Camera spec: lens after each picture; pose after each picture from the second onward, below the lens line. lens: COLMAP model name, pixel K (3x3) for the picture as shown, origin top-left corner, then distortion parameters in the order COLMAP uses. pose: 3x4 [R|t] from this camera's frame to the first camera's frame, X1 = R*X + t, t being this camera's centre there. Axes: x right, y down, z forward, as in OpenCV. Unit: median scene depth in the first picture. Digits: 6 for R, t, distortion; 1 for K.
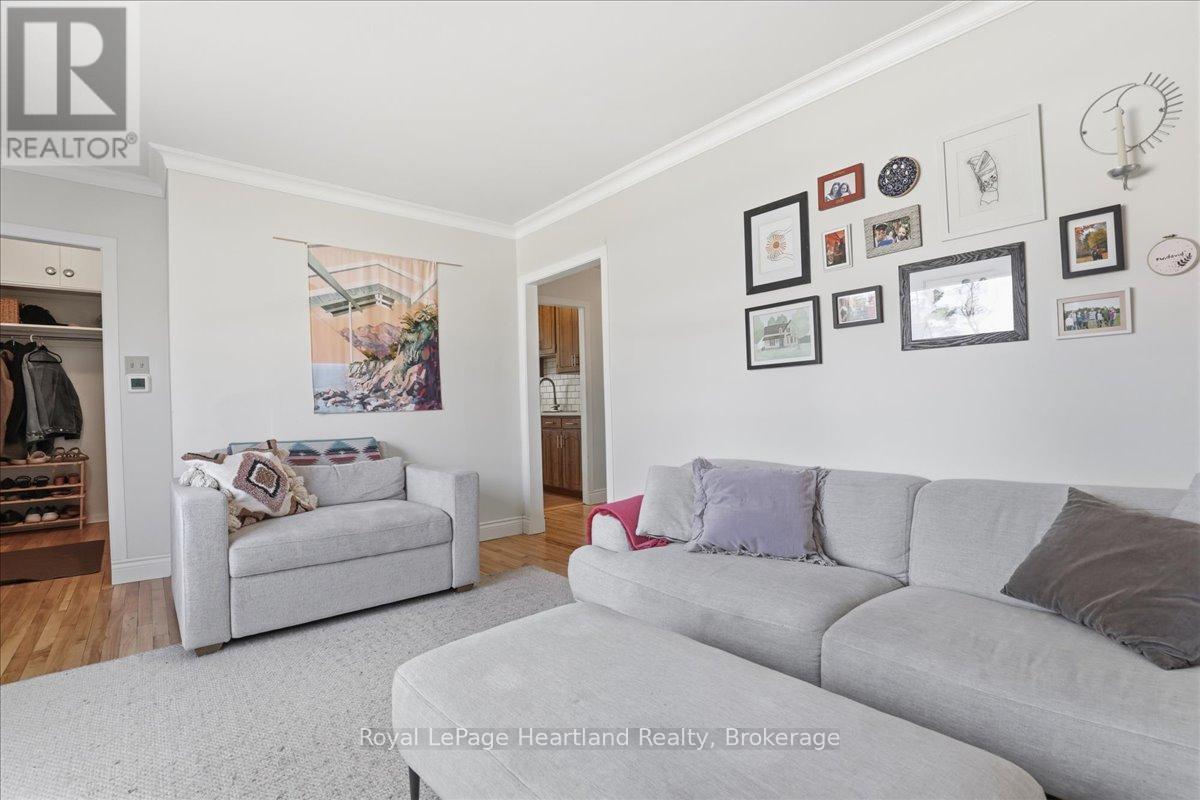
lens RADIAL K [[566.0, 0, 600.0], [0, 566.0, 400.0], [0, 0, 1]] dist [-0.024680, 0.000249]
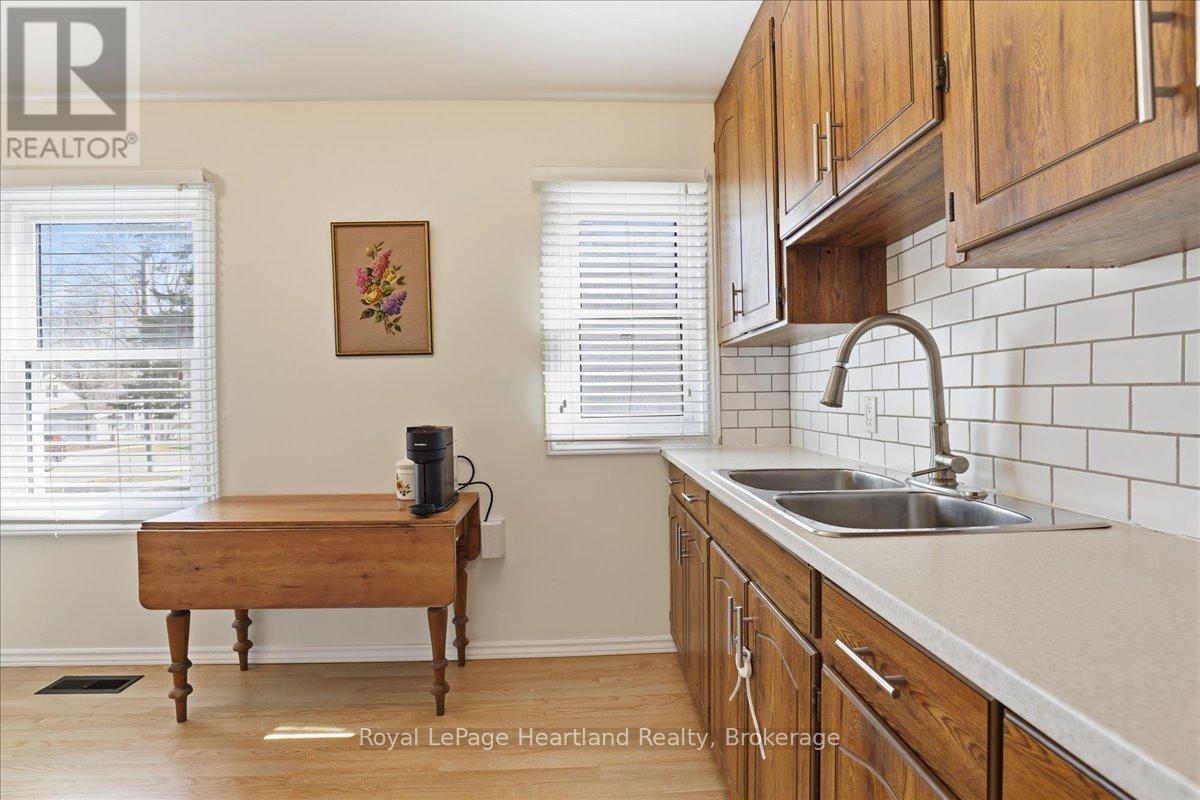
lens RADIAL K [[566.0, 0, 600.0], [0, 566.0, 400.0], [0, 0, 1]] dist [-0.024680, 0.000249]
pose [[0.806503, 0.013205, -0.591083, -0.060262], [-0.005945, 0.999881, 0.014226, -0.011993], [0.591200, -0.007959, 0.806485, 0.782590]]
